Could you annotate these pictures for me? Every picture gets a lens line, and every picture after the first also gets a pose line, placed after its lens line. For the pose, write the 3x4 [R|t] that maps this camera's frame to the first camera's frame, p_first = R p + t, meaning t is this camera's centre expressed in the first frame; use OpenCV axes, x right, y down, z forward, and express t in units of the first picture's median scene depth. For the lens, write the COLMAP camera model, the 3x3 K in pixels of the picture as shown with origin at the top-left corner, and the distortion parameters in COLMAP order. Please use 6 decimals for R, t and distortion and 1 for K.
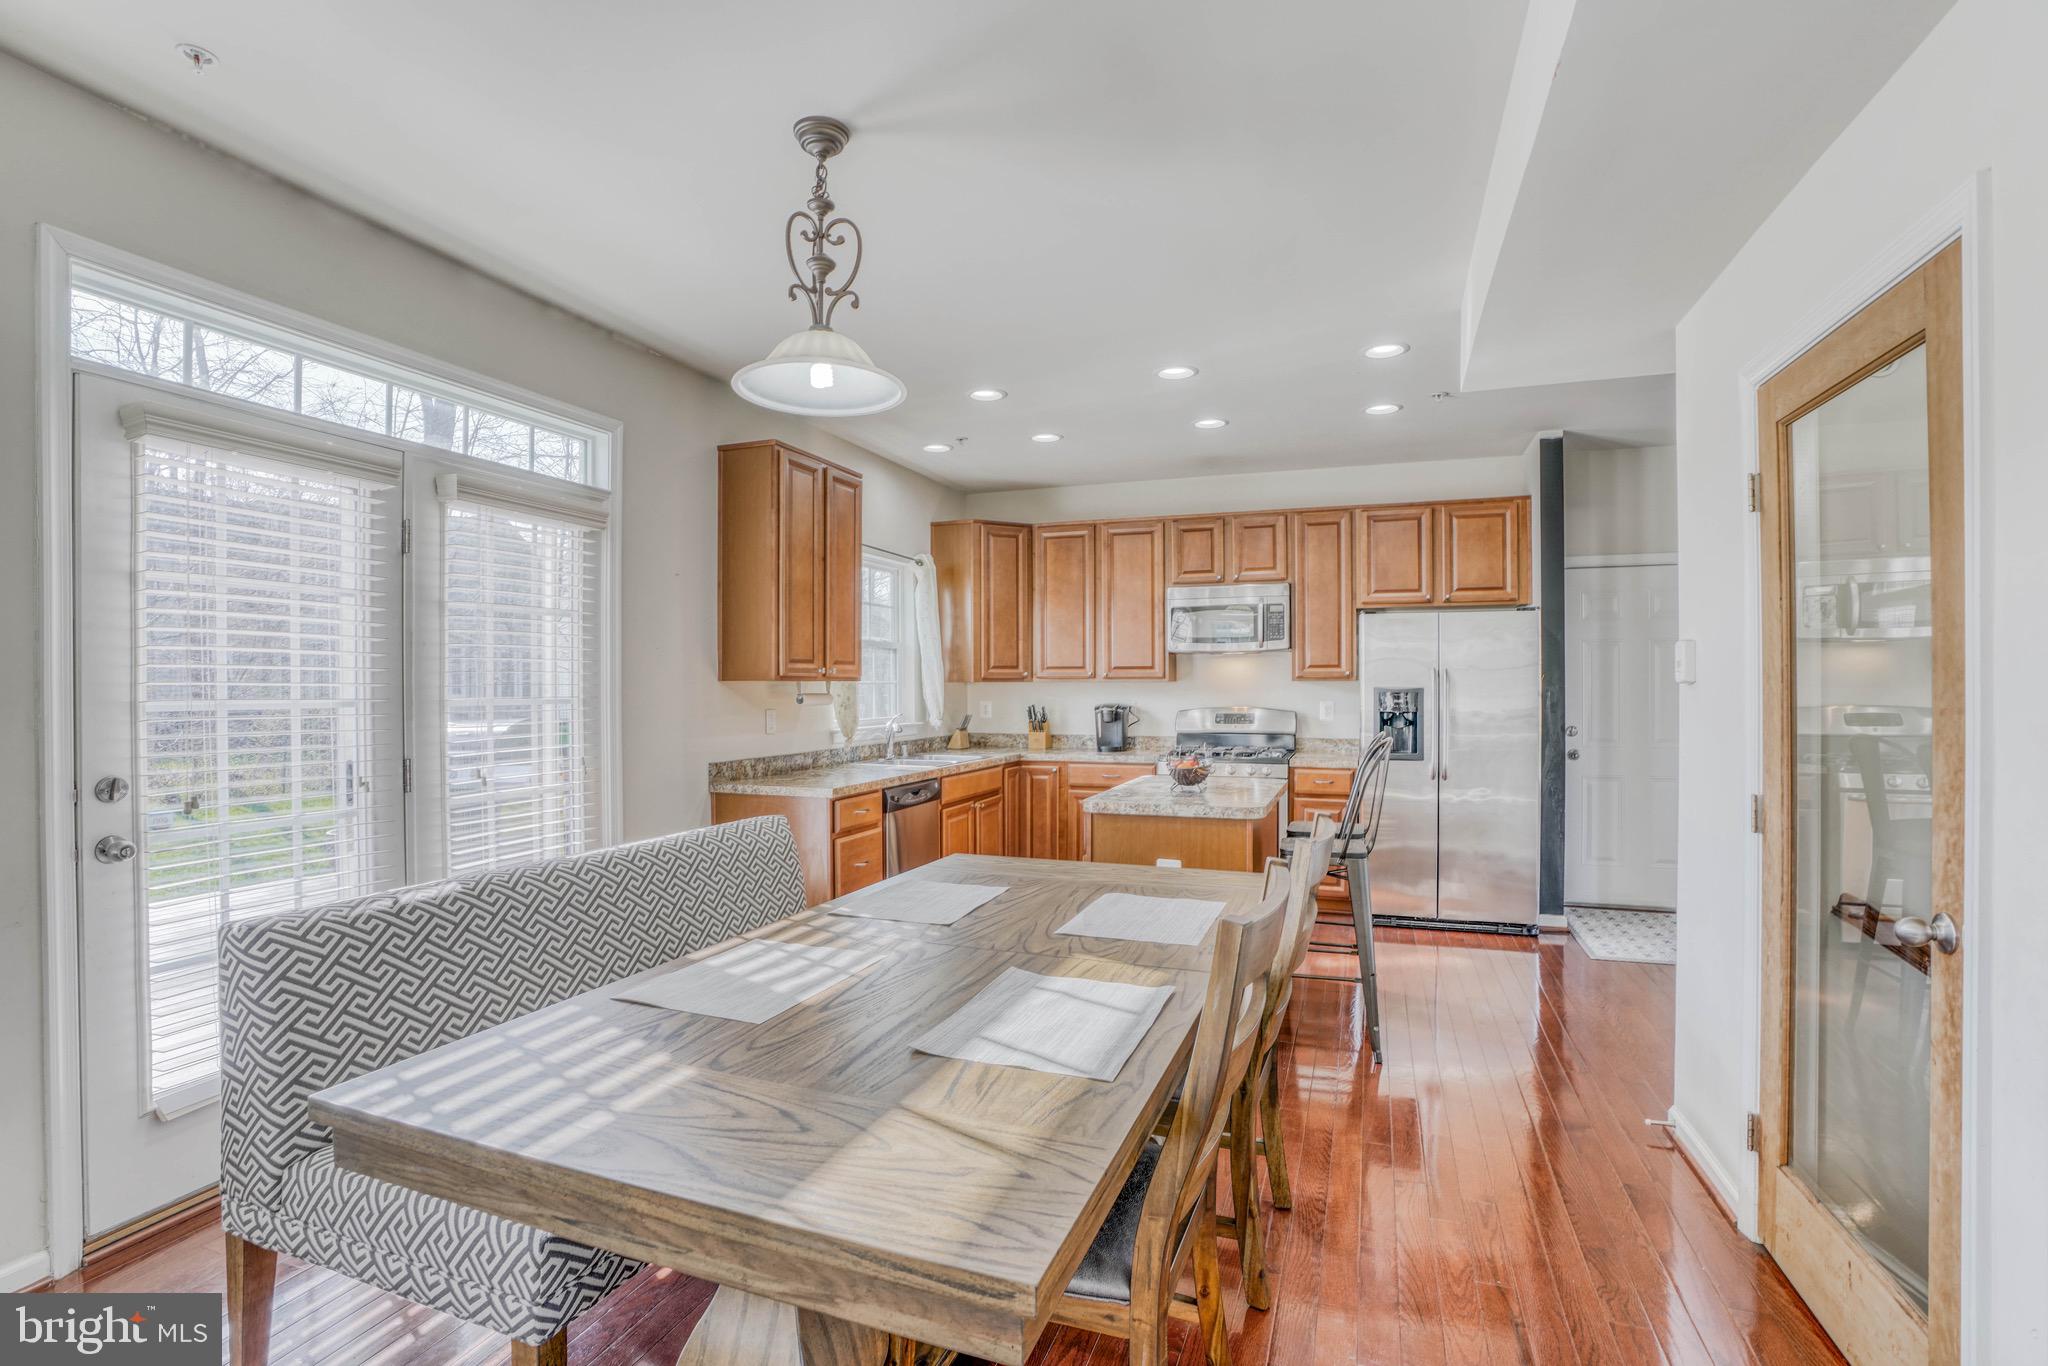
lens RADIAL K [[943.5, 0, 988.7], [0, 943.5, 683.8], [0, 0, 1]] dist [-0.055507, 0.018295]
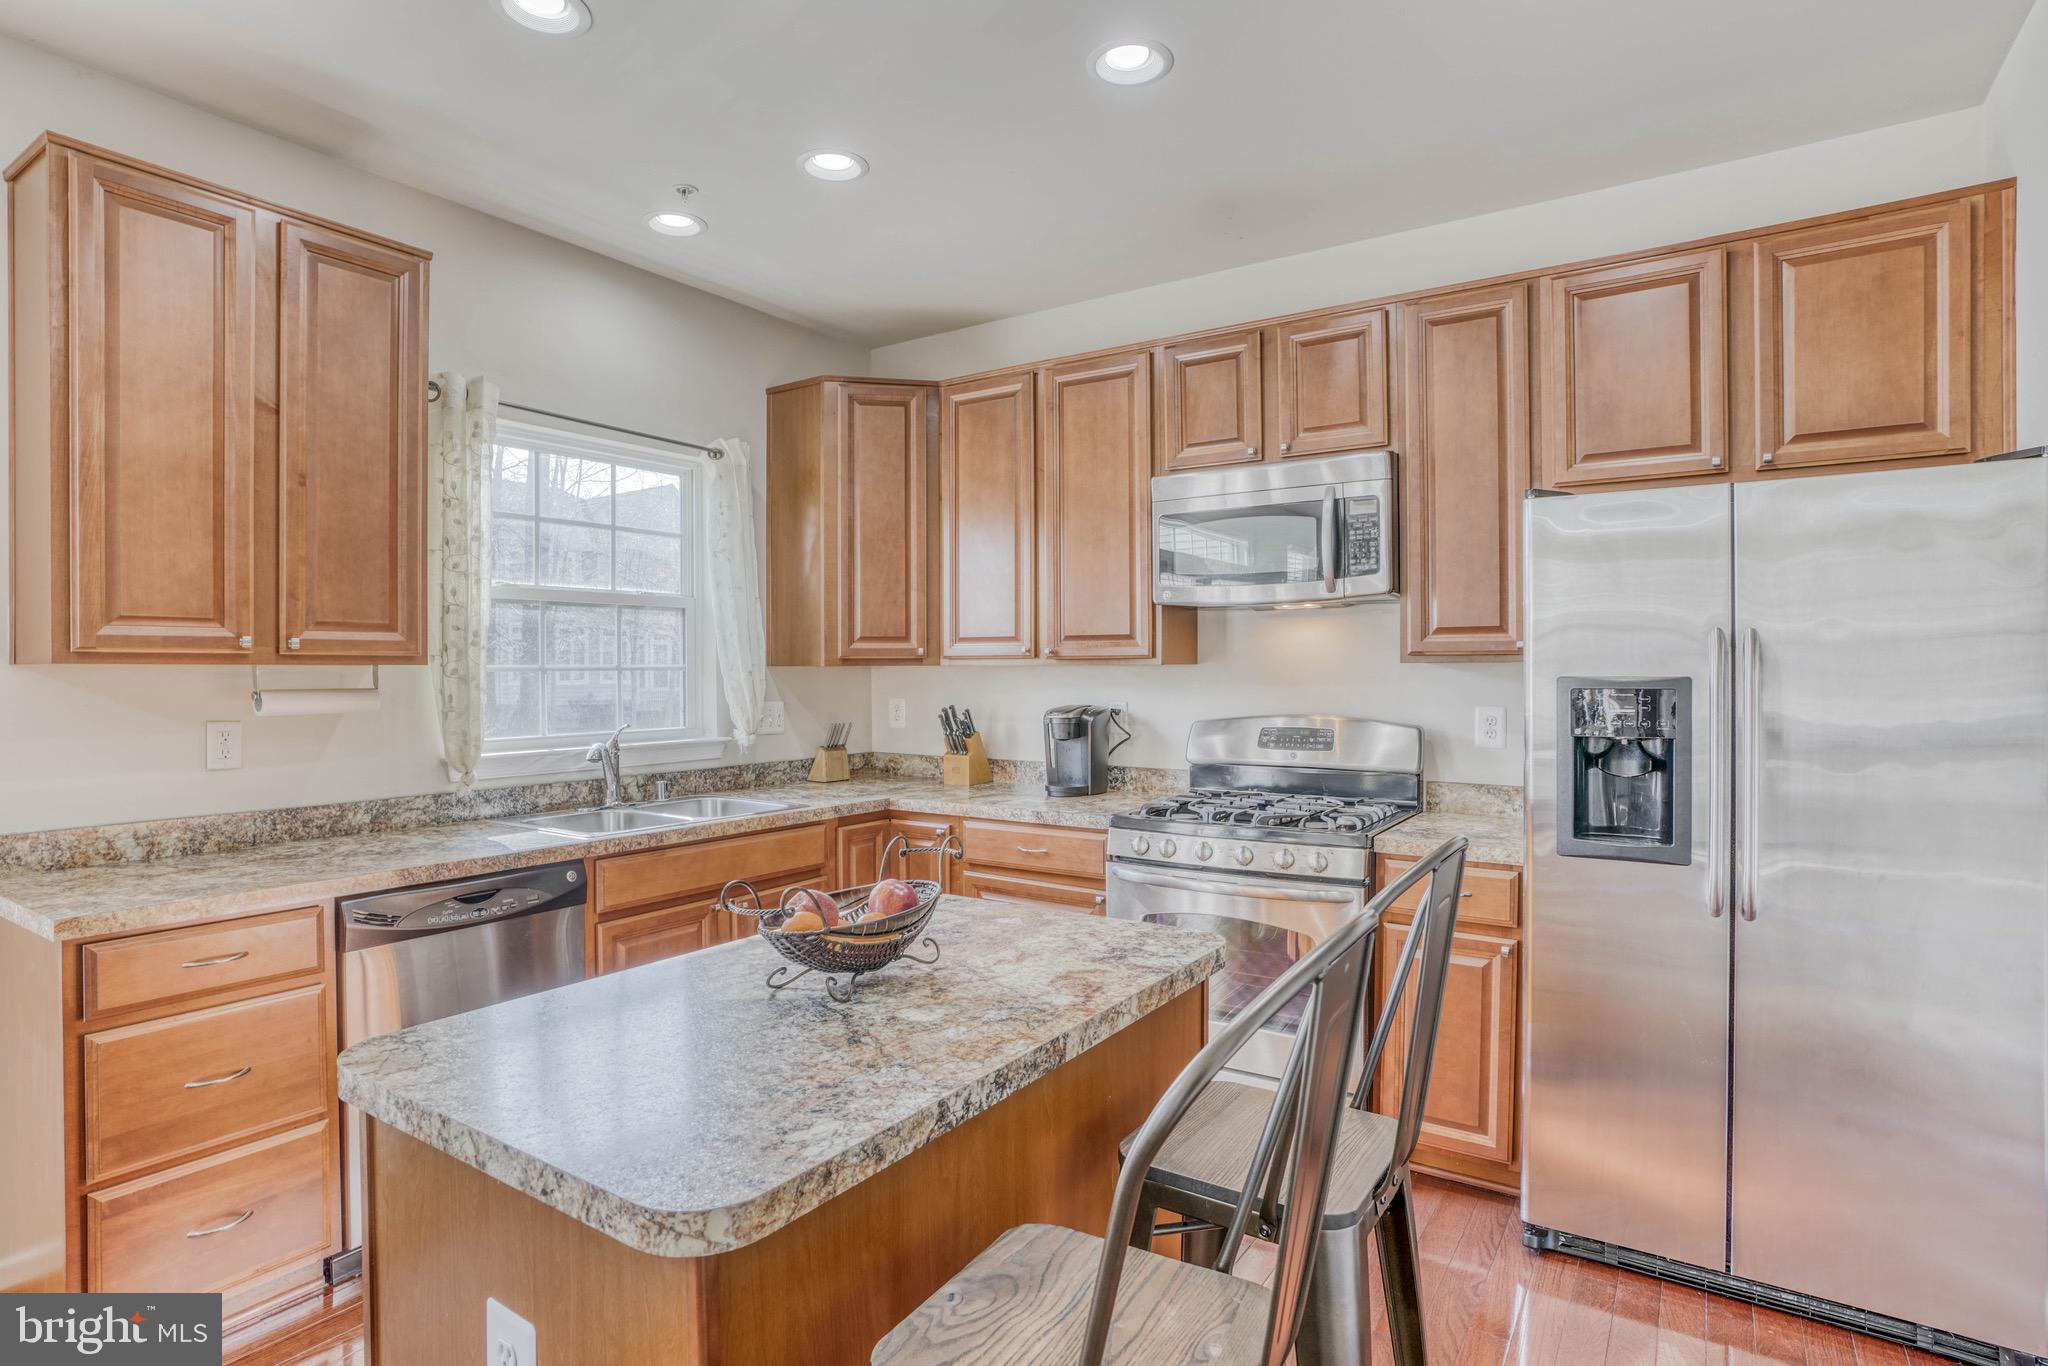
lens RADIAL K [[1045.2, 0, 1024.0], [0, 1045.2, 683.0], [0, 0, 1]] dist [-0.062284, 0.031626]
pose [[0.976872, 0.001018, -0.213824, 0.251609], [0.001829, 0.999912, 0.013117, 0.000194], [0.213819, -0.013204, 0.976784, 0.458237]]
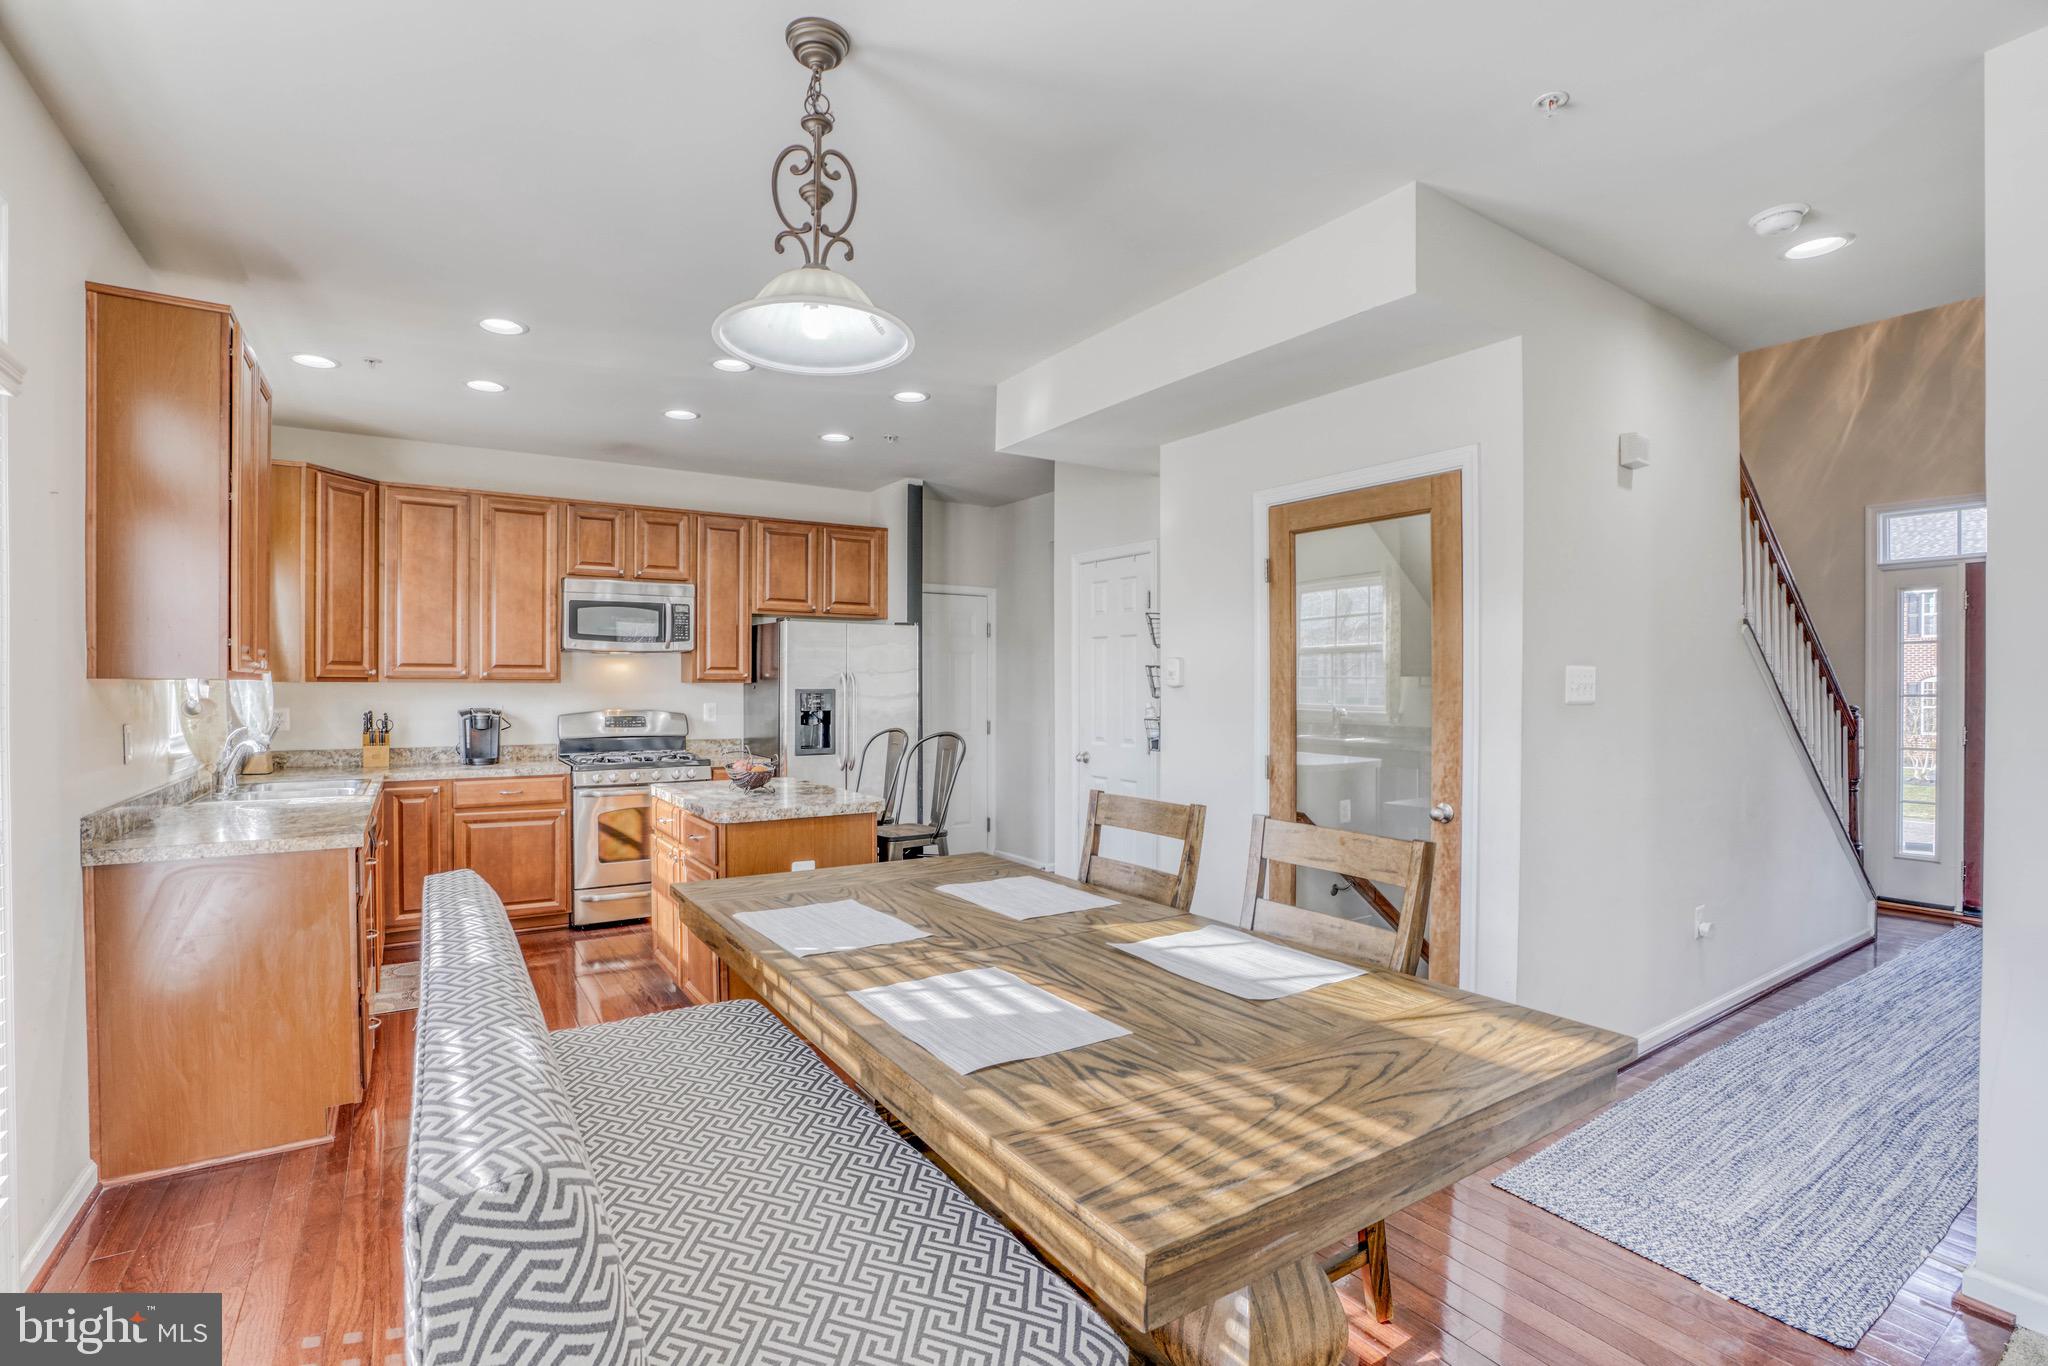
lens RADIAL K [[963.0, 0, 982.8], [0, 963.0, 690.9], [0, 0, 1]] dist [-0.051884, -0.000053]
pose [[0.592704, -0.003931, 0.805411, -0.318155], [-0.002051, 0.999977, 0.006389, -0.000923], [-0.805418, -0.005439, 0.592682, 0.146785]]
